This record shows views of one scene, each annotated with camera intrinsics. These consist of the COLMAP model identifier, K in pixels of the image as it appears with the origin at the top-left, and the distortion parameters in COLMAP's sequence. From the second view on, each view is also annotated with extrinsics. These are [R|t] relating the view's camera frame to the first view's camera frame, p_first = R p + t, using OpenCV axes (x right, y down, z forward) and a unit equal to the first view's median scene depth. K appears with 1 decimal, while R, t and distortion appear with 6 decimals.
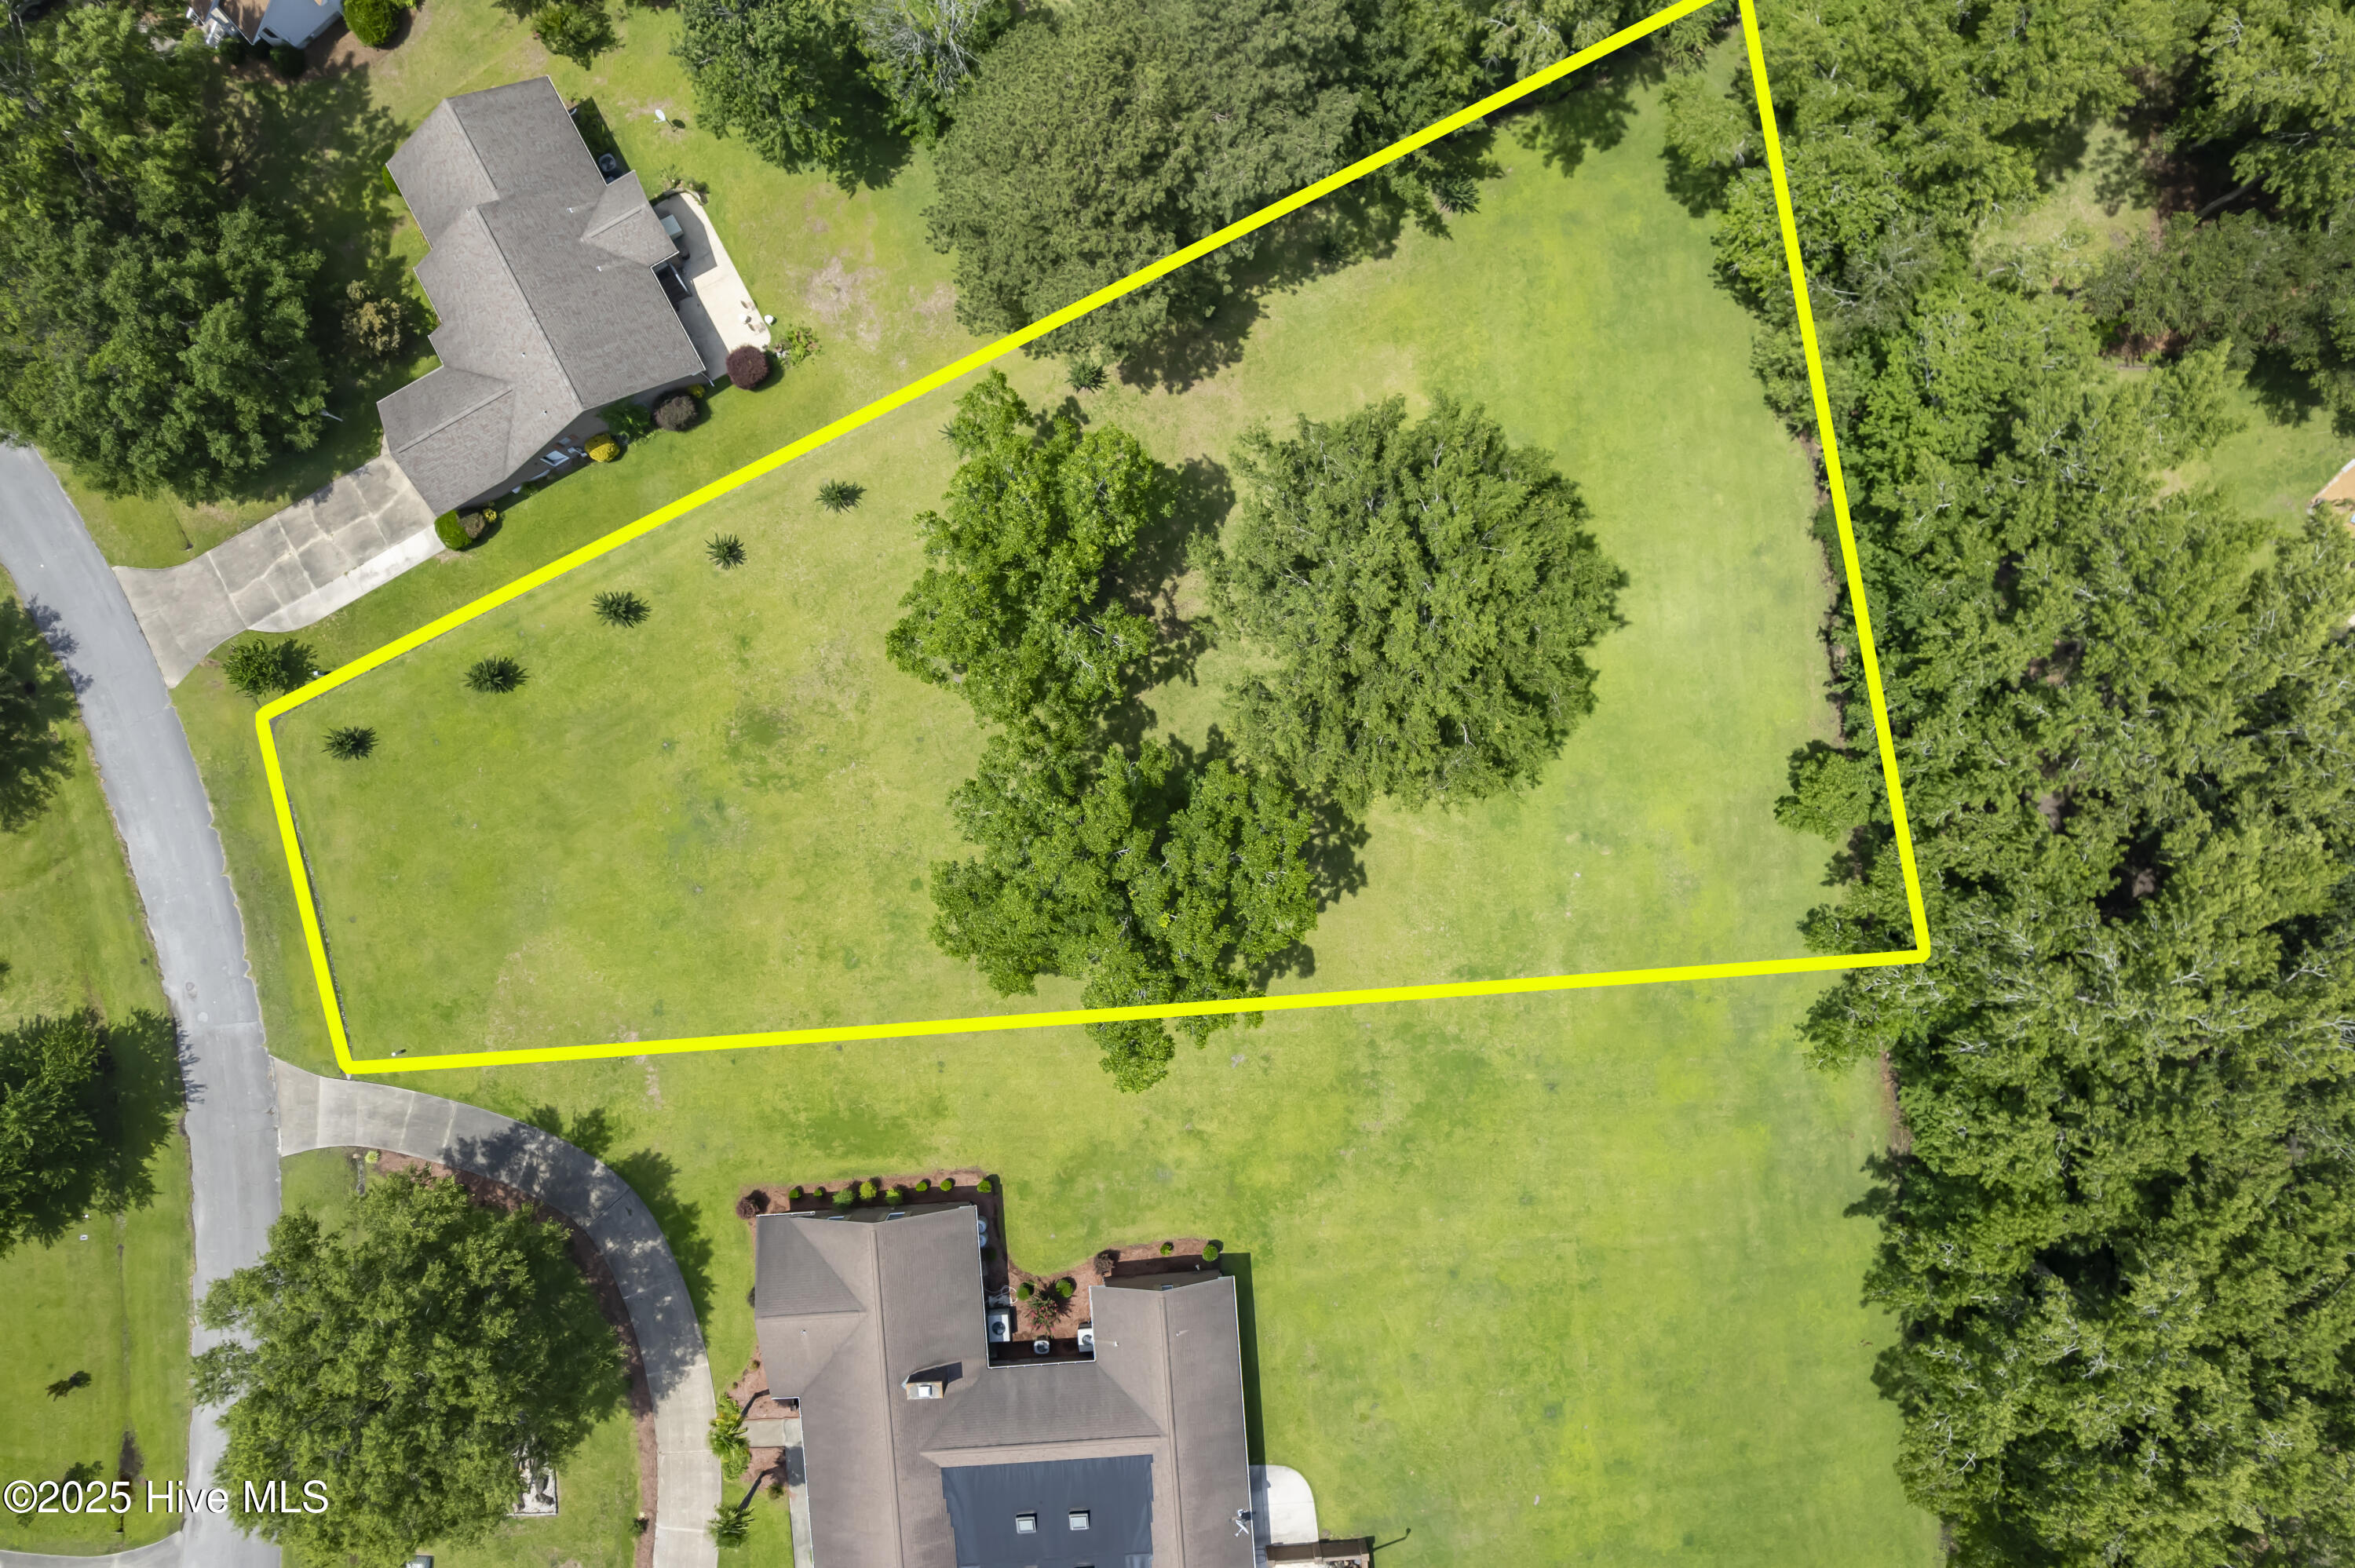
lens RADIAL K [[1479.7, 0, 1160.8], [0, 1479.7, 784.9], [0, 0, 1]] dist [-0.062485, 0.064411]
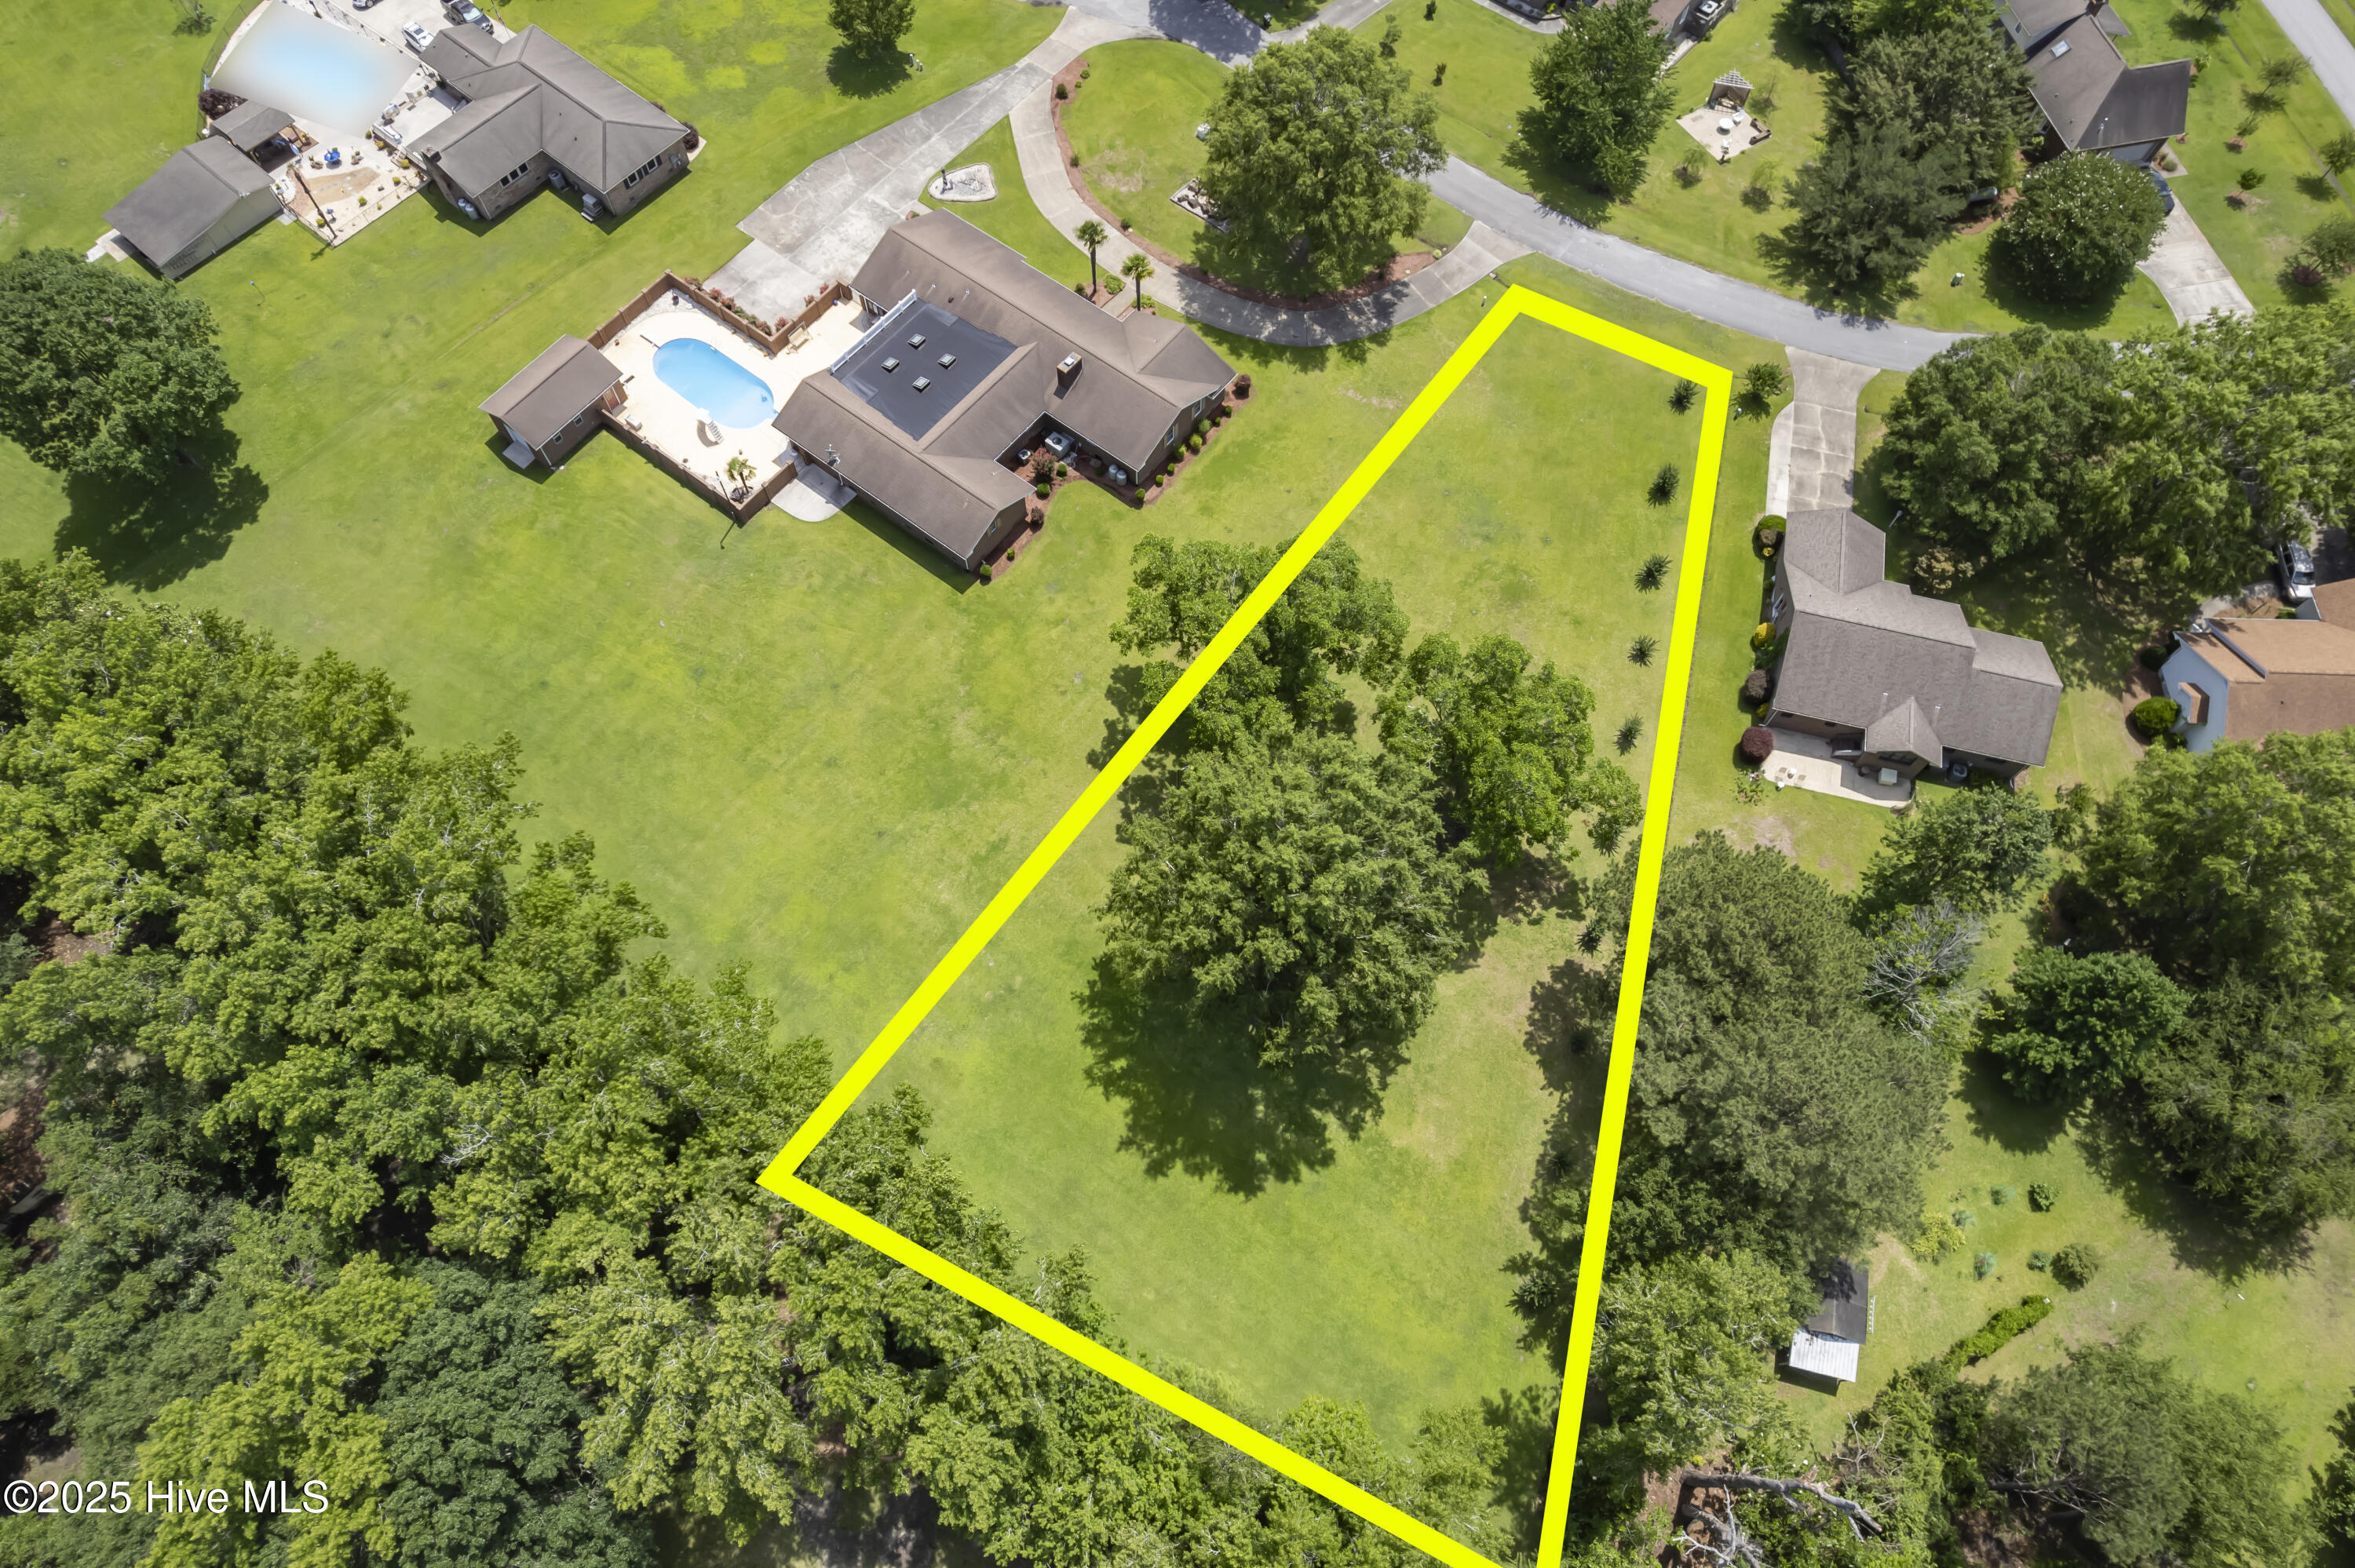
lens RADIAL K [[1479.7, 0, 1160.8], [0, 1479.7, 784.9], [0, 0, 1]] dist [-0.062485, 0.064411]
pose [[-0.670708, 0.672074, -0.313795, 0.461403], [-0.741634, -0.614171, 0.269765, -0.261981], [-0.011422, 0.413654, 0.910362, -0.110363]]
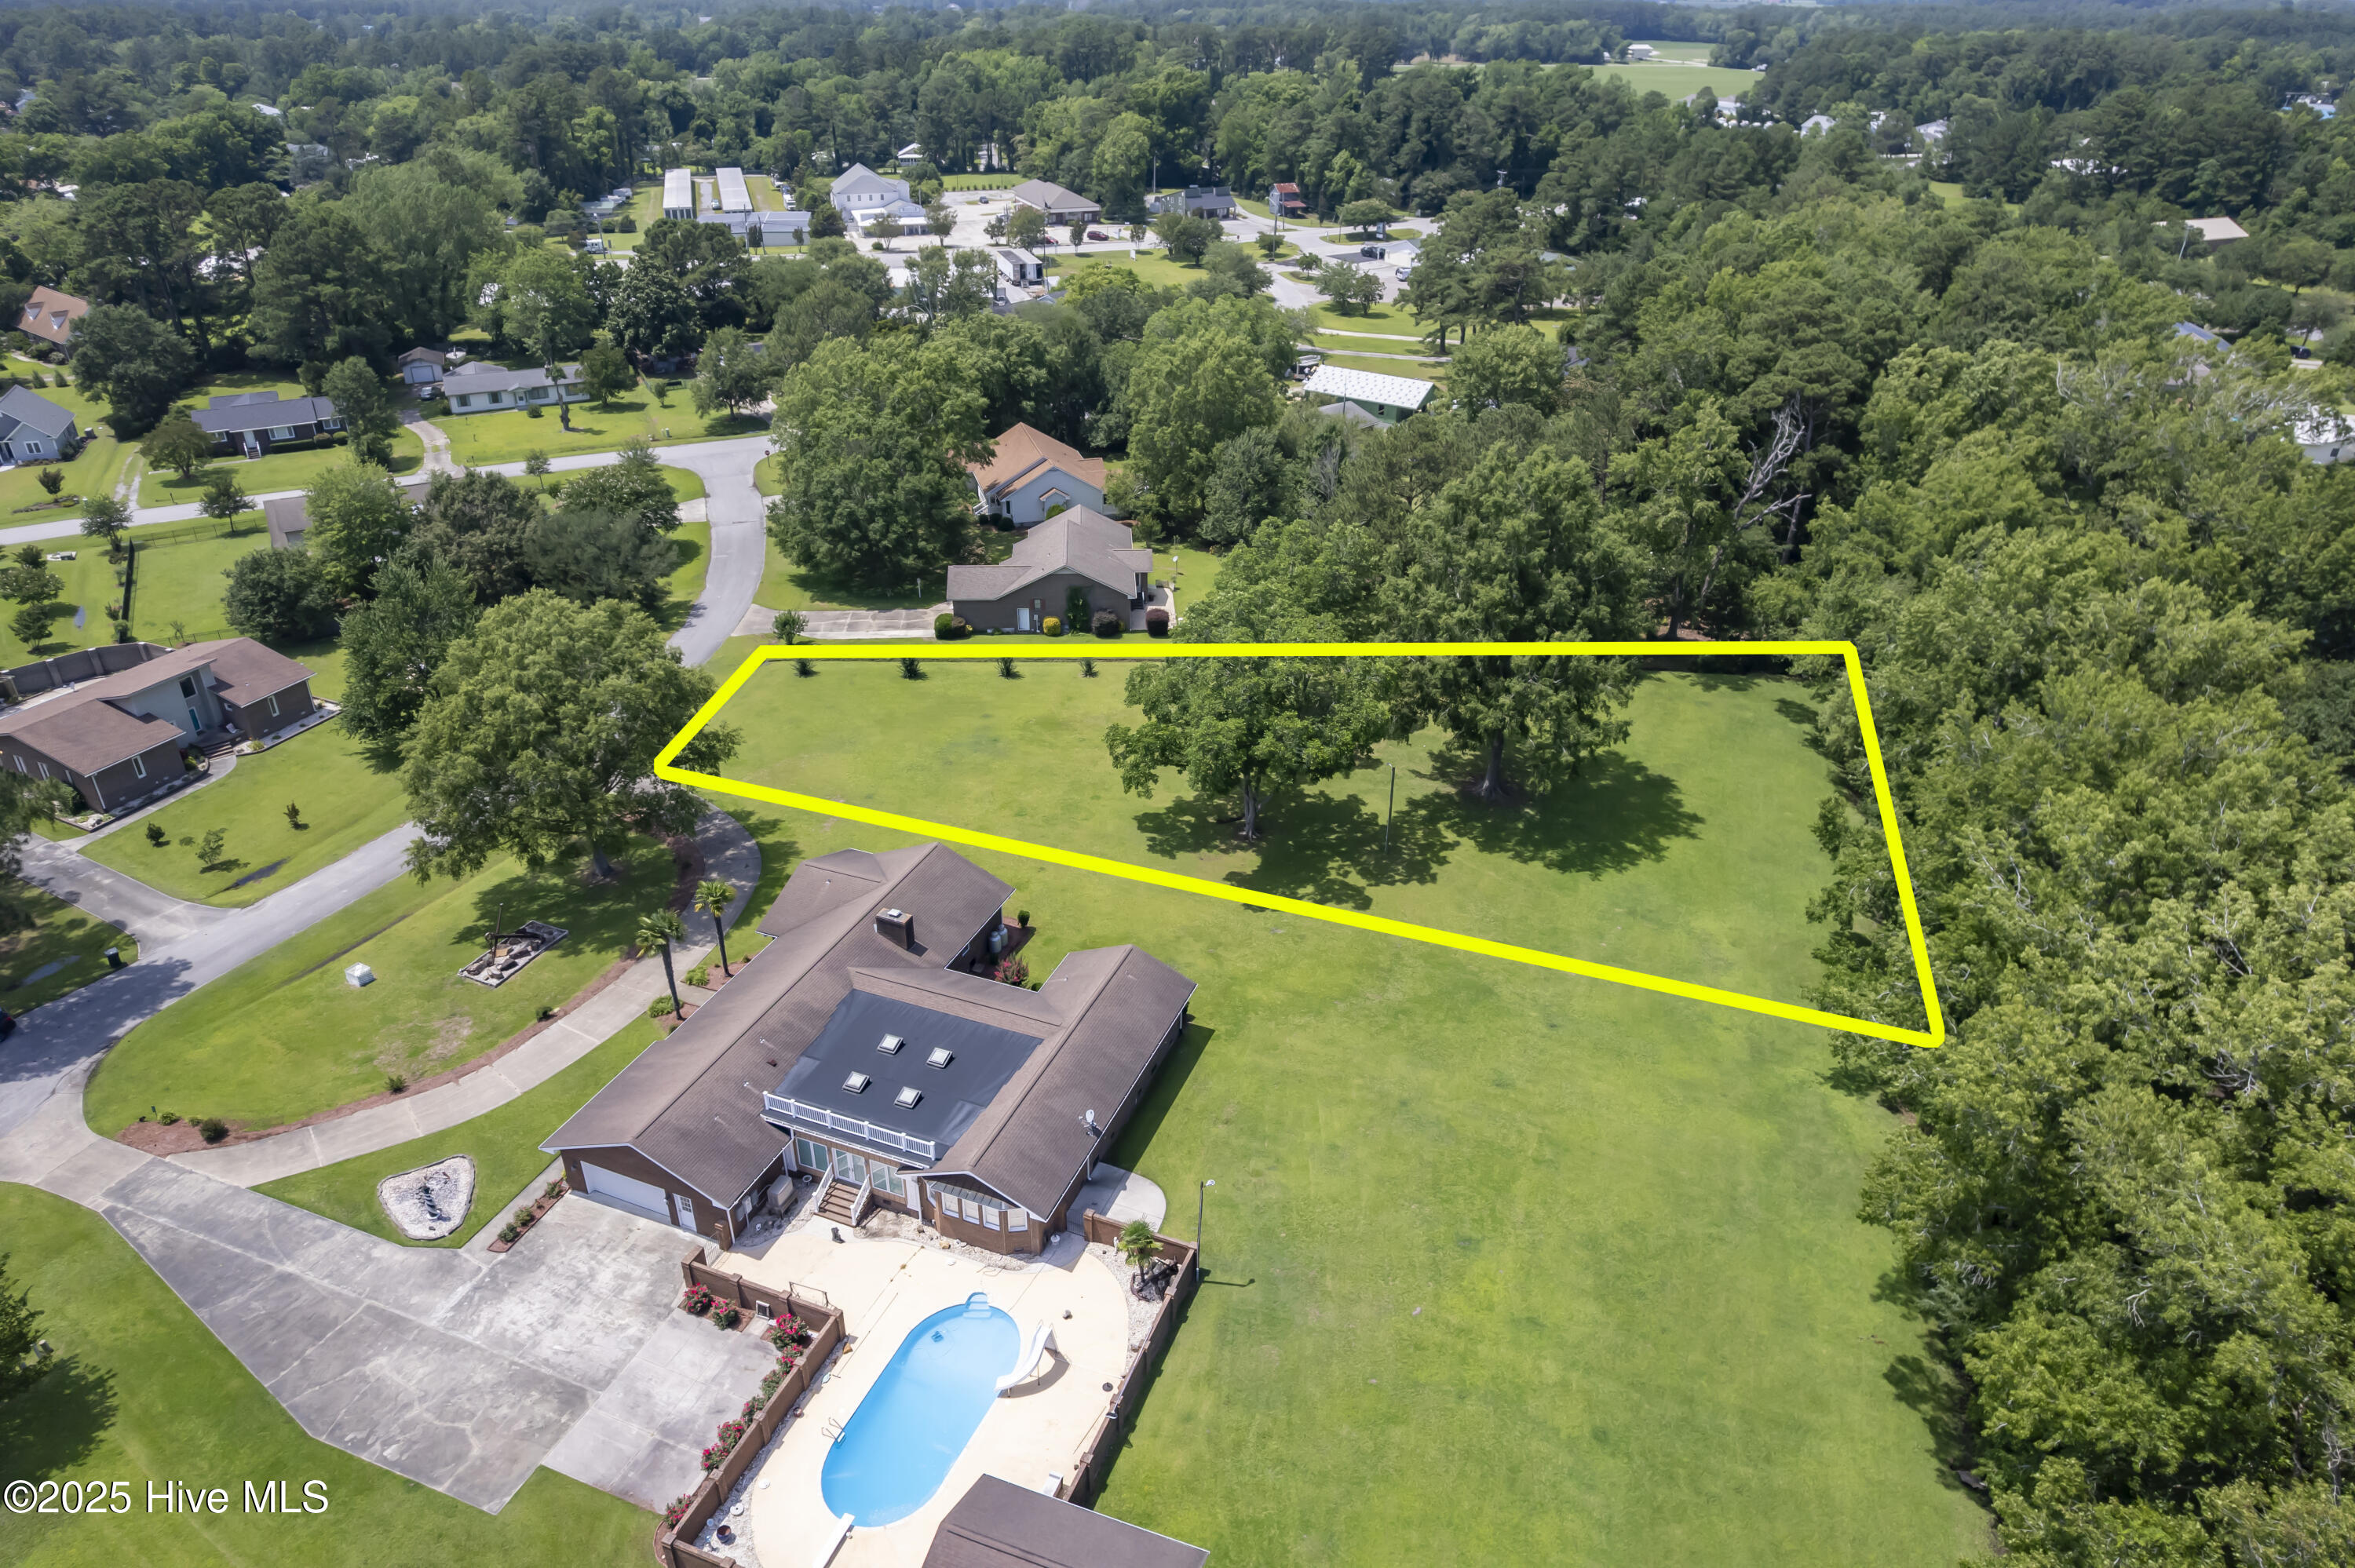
lens RADIAL K [[1479.7, 0, 1160.8], [0, 1479.7, 784.9], [0, 0, 1]] dist [-0.062485, 0.064411]
pose [[0.898744, 0.226783, -0.375271, 0.365835], [-0.438100, 0.429139, -0.789879, 1.053120], [-0.018088, 0.874305, 0.485039, 0.368312]]
